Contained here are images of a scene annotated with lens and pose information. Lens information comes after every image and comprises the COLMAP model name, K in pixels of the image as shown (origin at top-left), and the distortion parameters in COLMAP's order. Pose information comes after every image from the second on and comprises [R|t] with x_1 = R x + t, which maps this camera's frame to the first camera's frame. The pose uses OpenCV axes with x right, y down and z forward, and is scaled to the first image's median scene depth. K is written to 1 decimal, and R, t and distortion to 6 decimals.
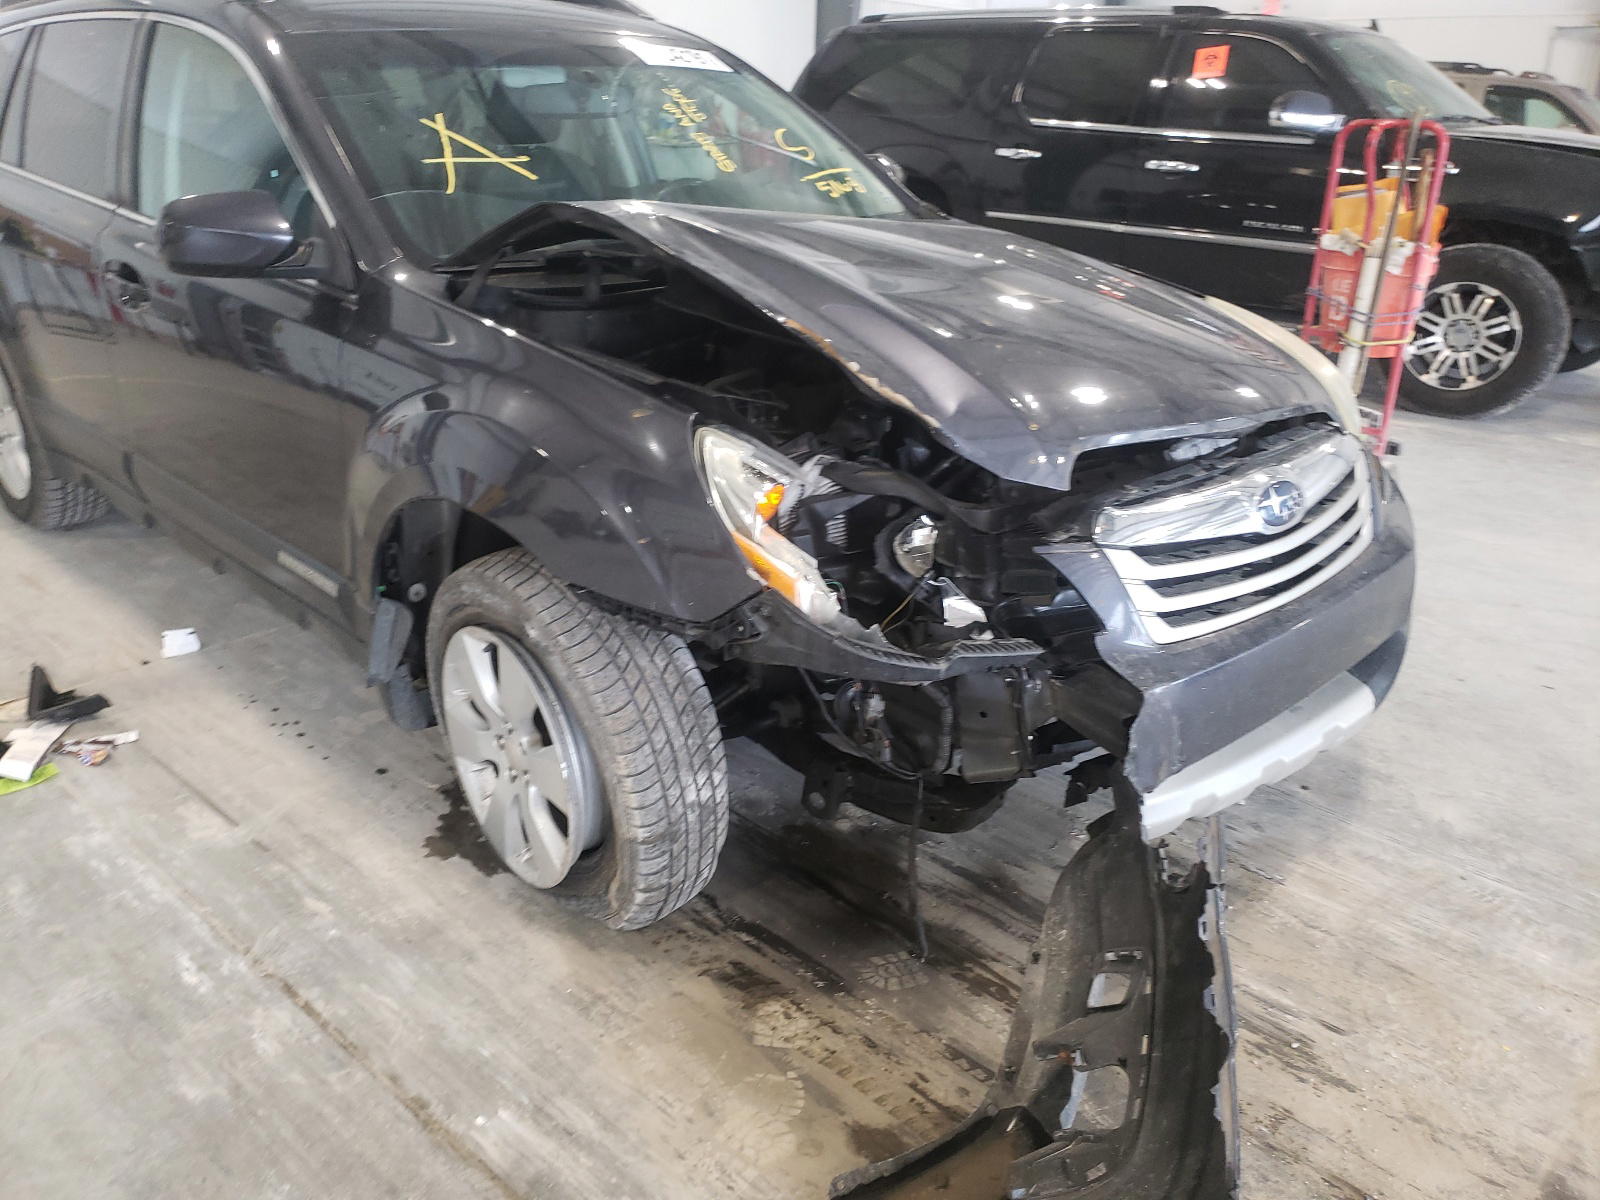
lens RADIAL K [[1243.5, 0, 801.6], [0, 1243.5, 586.6], [0, 0, 1]] dist [-0.022244, 0.048888]
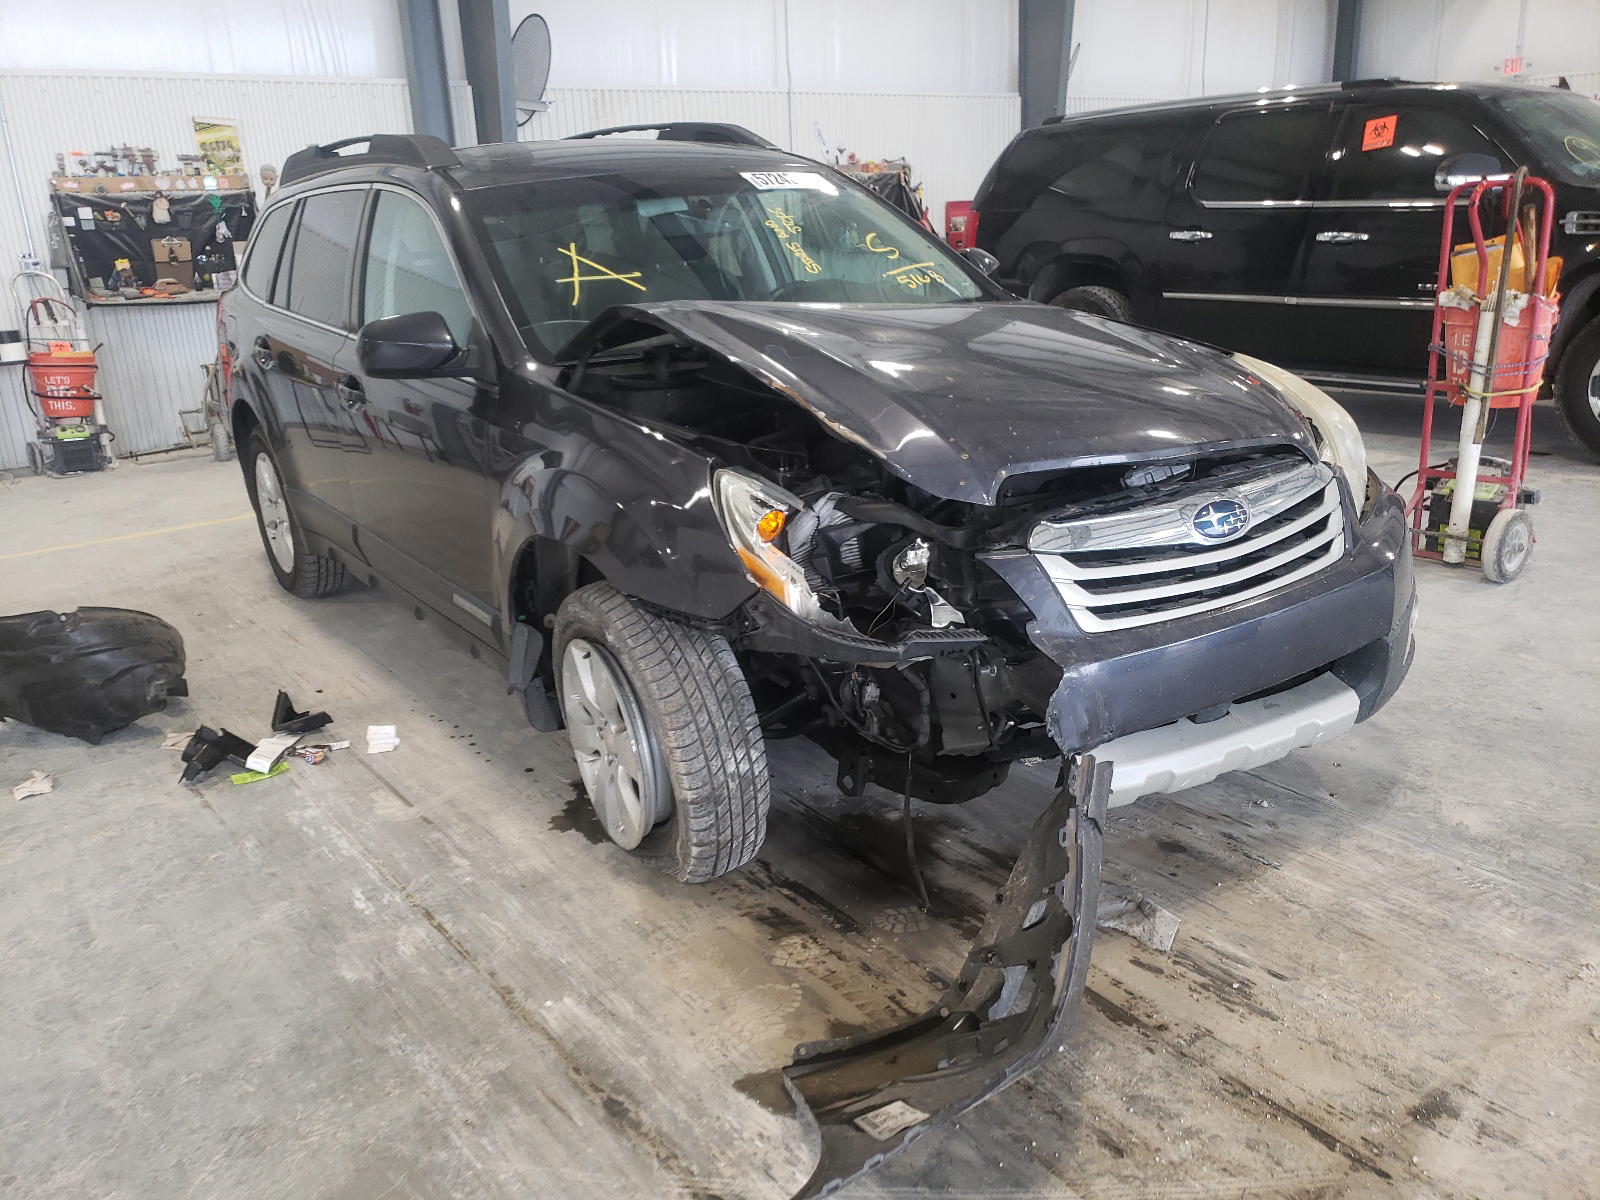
lens RADIAL K [[1210.1, 0, 800.0], [0, 1210.1, 600.0], [0, 0, 1]] dist [0.007509, 0.000468]
pose [[0.982702, -0.018308, -0.184285, 0.201706], [0.007126, 0.998103, -0.061161, 0.074203], [0.185055, 0.058789, 0.980968, -0.184657]]
